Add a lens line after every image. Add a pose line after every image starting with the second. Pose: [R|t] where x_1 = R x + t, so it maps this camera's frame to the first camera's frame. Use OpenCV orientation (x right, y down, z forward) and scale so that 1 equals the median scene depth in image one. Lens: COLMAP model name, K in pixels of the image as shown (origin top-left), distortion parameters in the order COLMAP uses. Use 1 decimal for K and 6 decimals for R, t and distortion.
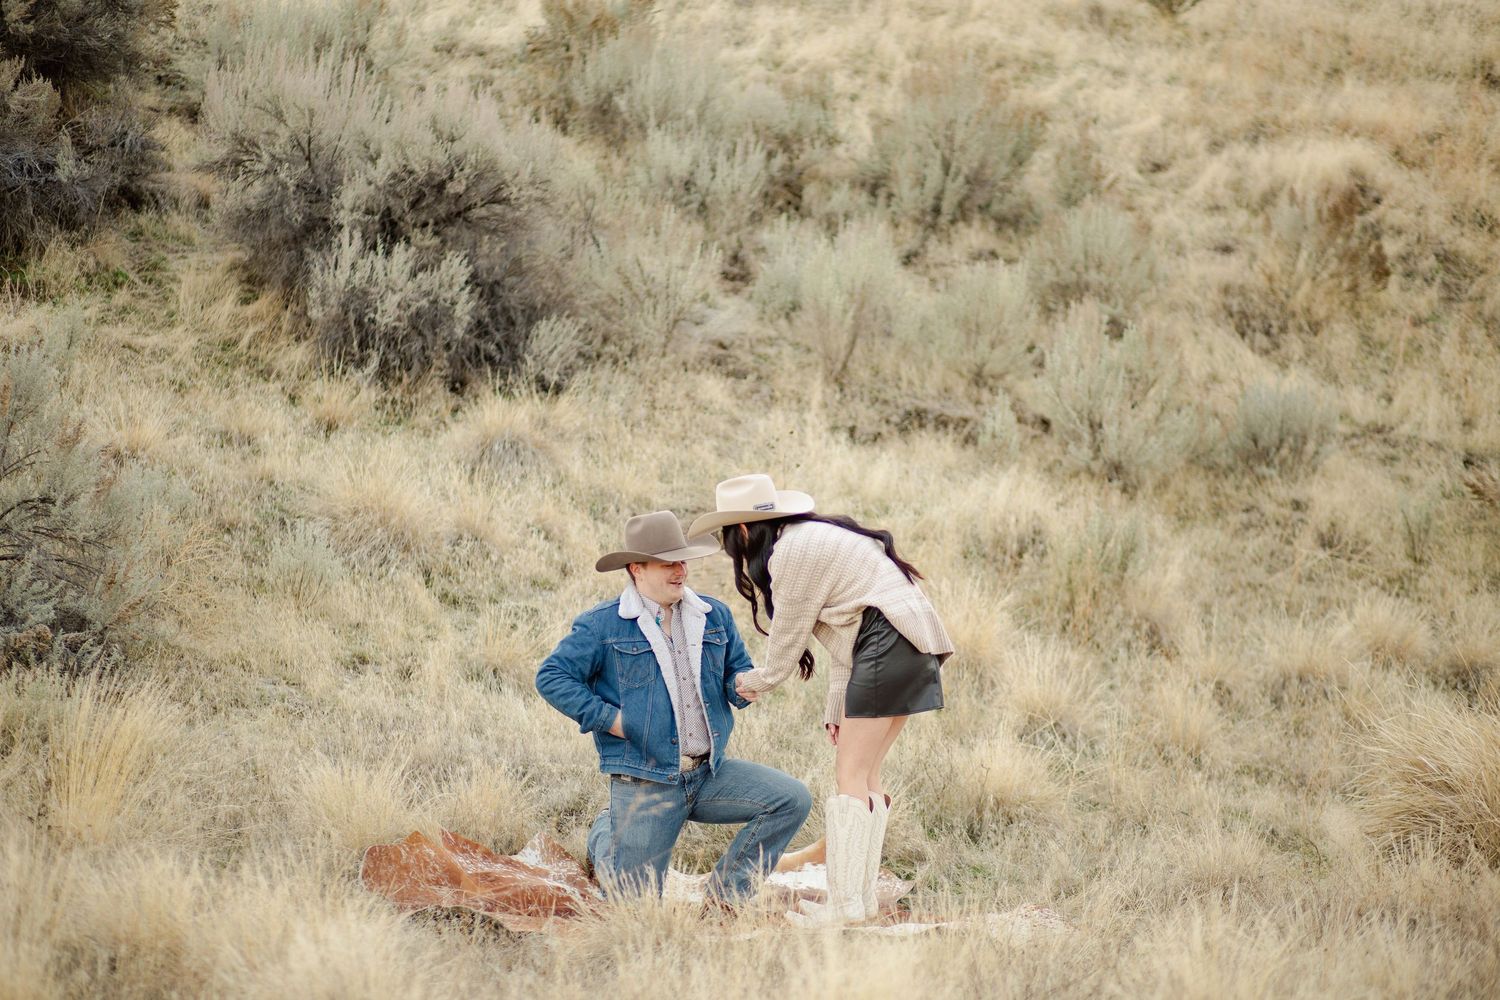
lens RADIAL K [[3638.2, 0, 749.2], [0, 3638.2, 503.8], [0, 0, 1]] dist [-0.085143, 0.000000]
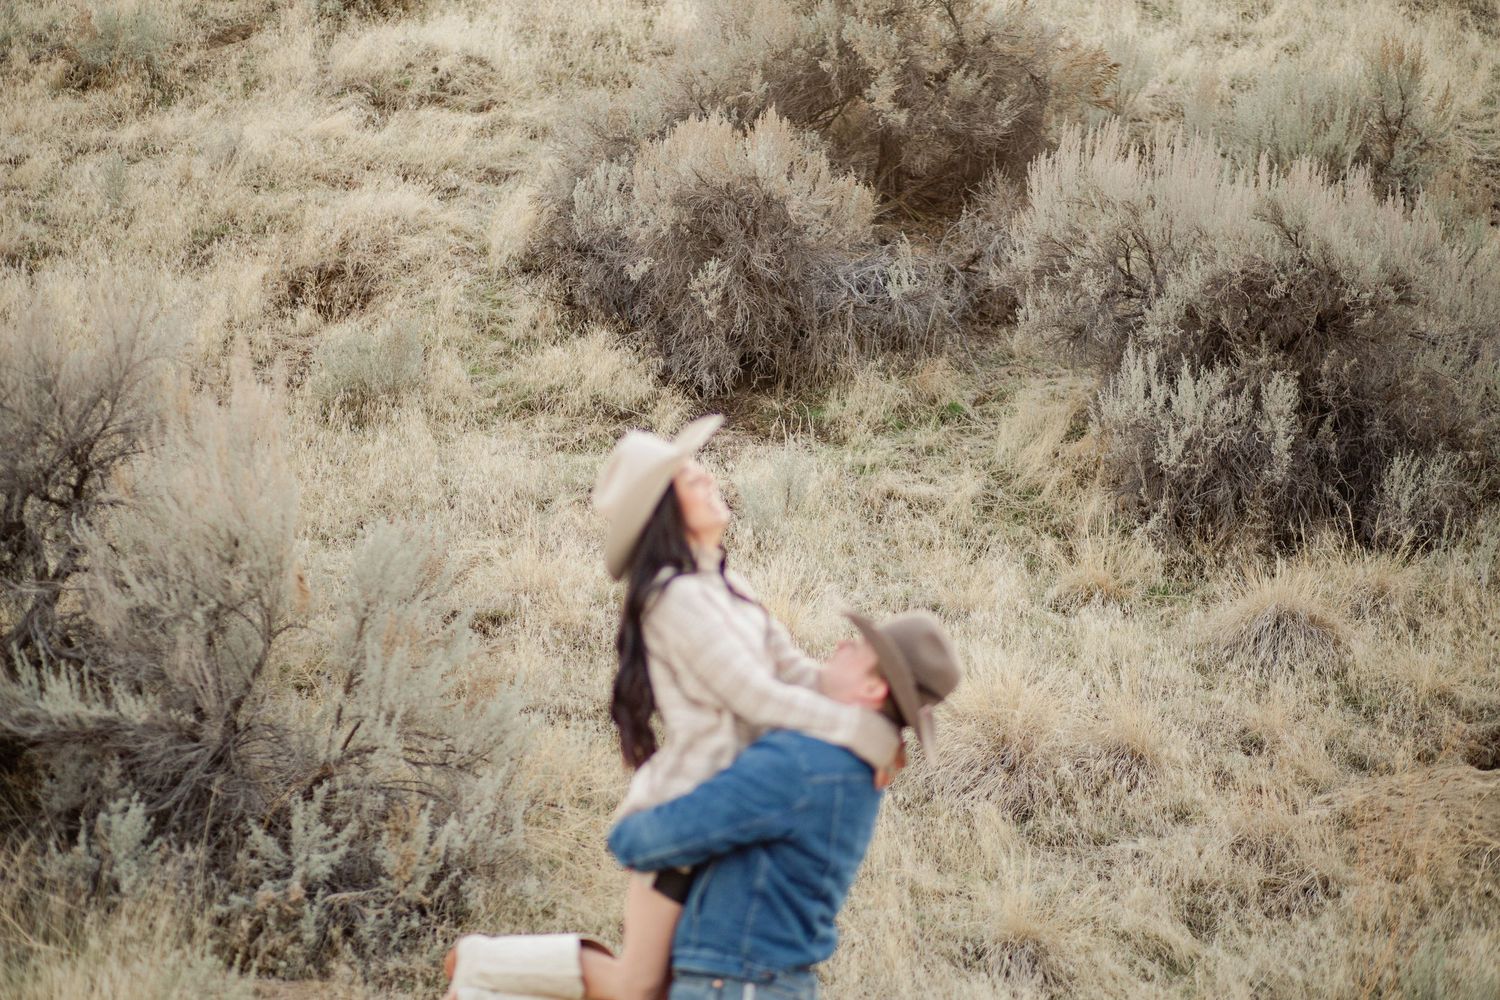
lens RADIAL K [[3638.2, 0, 774.9], [0, 3638.2, 383.4], [0, 0, 1]] dist [-0.085143, 0.000000]
pose [[0.880832, -0.025194, -0.472758, 0.196743], [-0.001617, 0.998417, -0.056219, -0.022275], [0.473426, 0.050284, 0.879397, 0.251049]]
